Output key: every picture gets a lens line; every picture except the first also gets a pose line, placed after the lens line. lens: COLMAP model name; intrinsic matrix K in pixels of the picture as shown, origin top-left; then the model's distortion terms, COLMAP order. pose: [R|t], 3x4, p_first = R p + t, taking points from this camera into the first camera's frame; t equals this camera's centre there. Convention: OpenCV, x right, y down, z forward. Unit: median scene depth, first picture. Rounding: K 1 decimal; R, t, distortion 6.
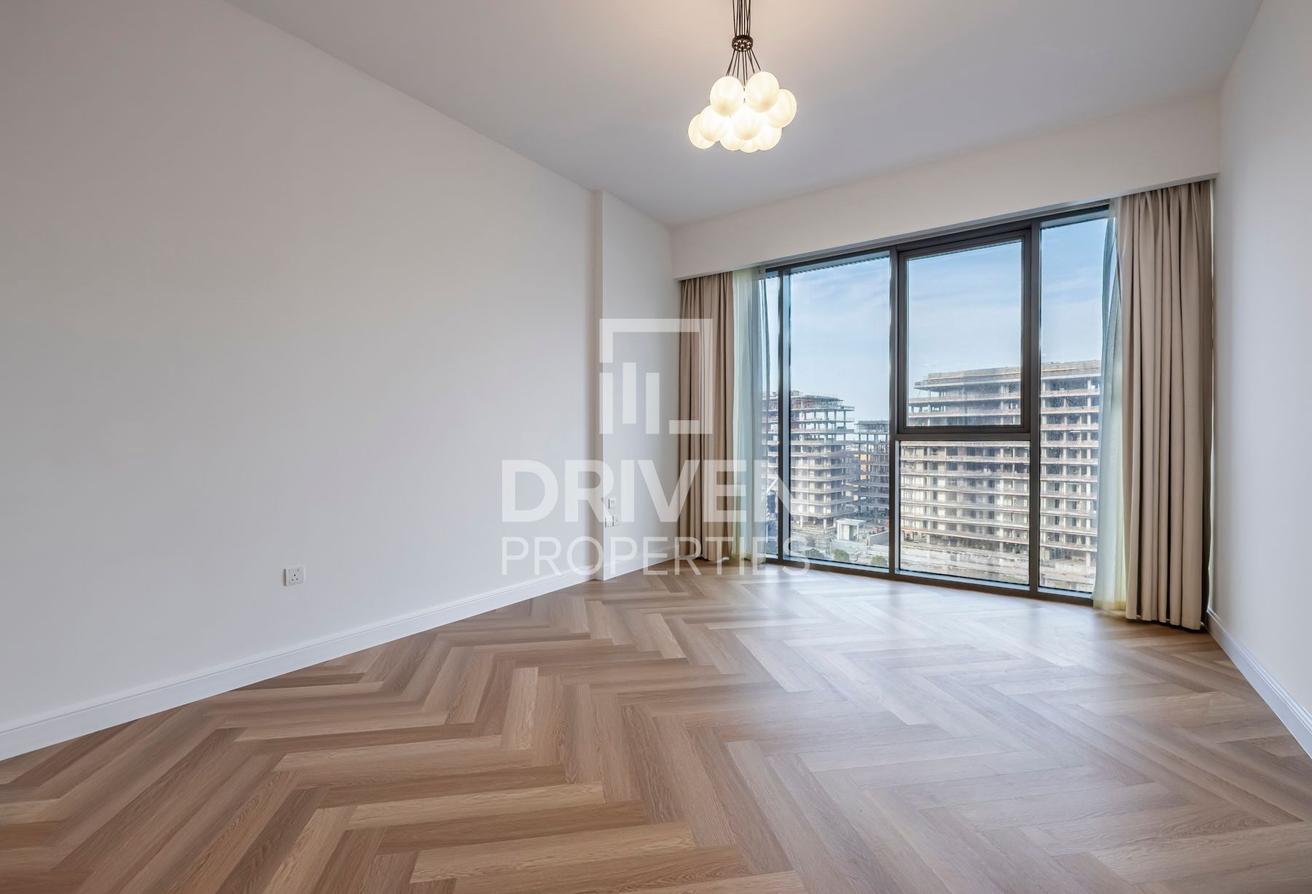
lens RADIAL K [[557.8, 0, 656.0], [0, 557.8, 447.0], [0, 0, 1]] dist [0.000185, 0.000108]
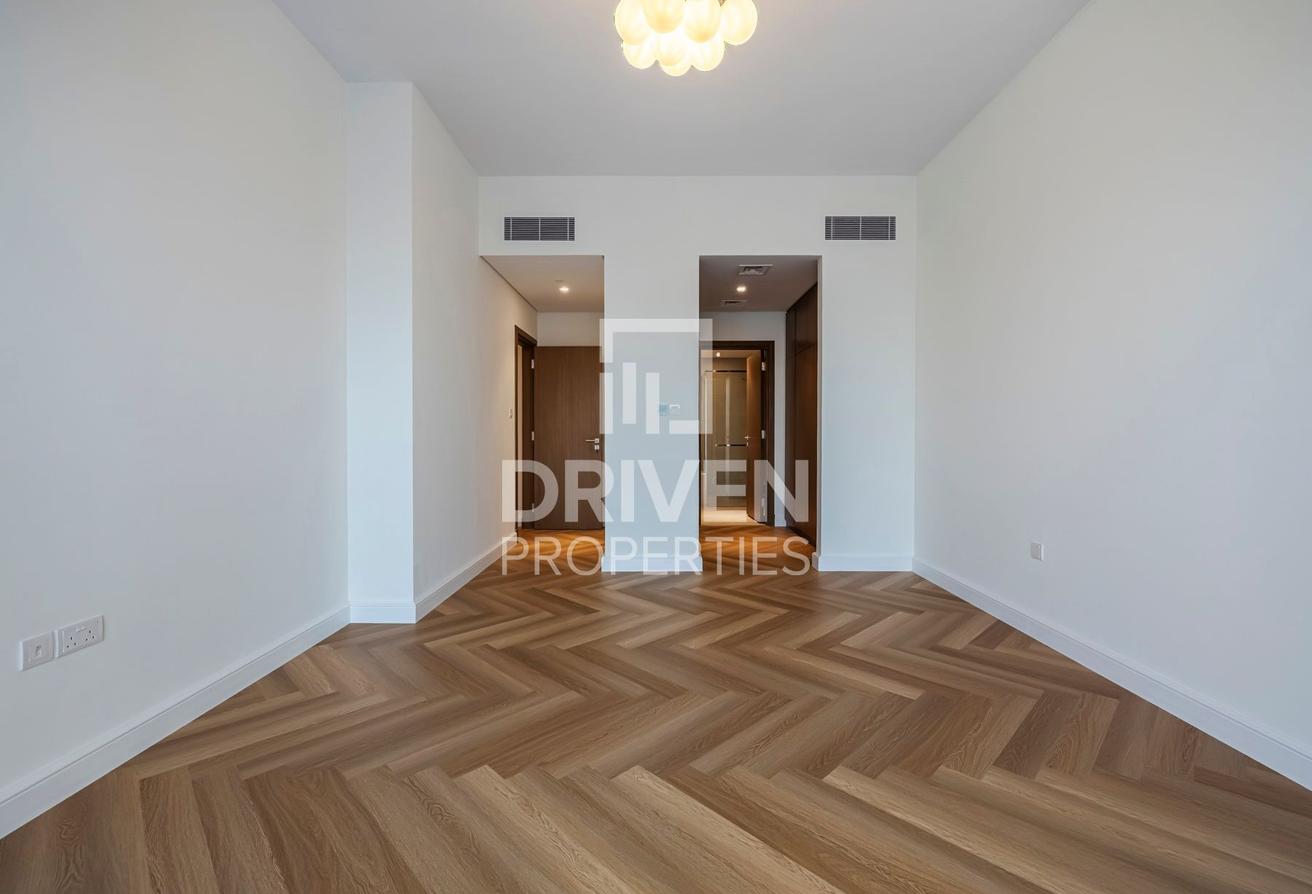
lens RADIAL K [[557.8, 0, 656.0], [0, 557.8, 447.0], [0, 0, 1]] dist [0.000185, 0.000108]
pose [[-0.824759, 0.016453, -0.565246, 0.602576], [-0.002965, 0.999437, 0.033418, -0.006022], [0.565477, 0.029238, -0.824245, 1.550292]]
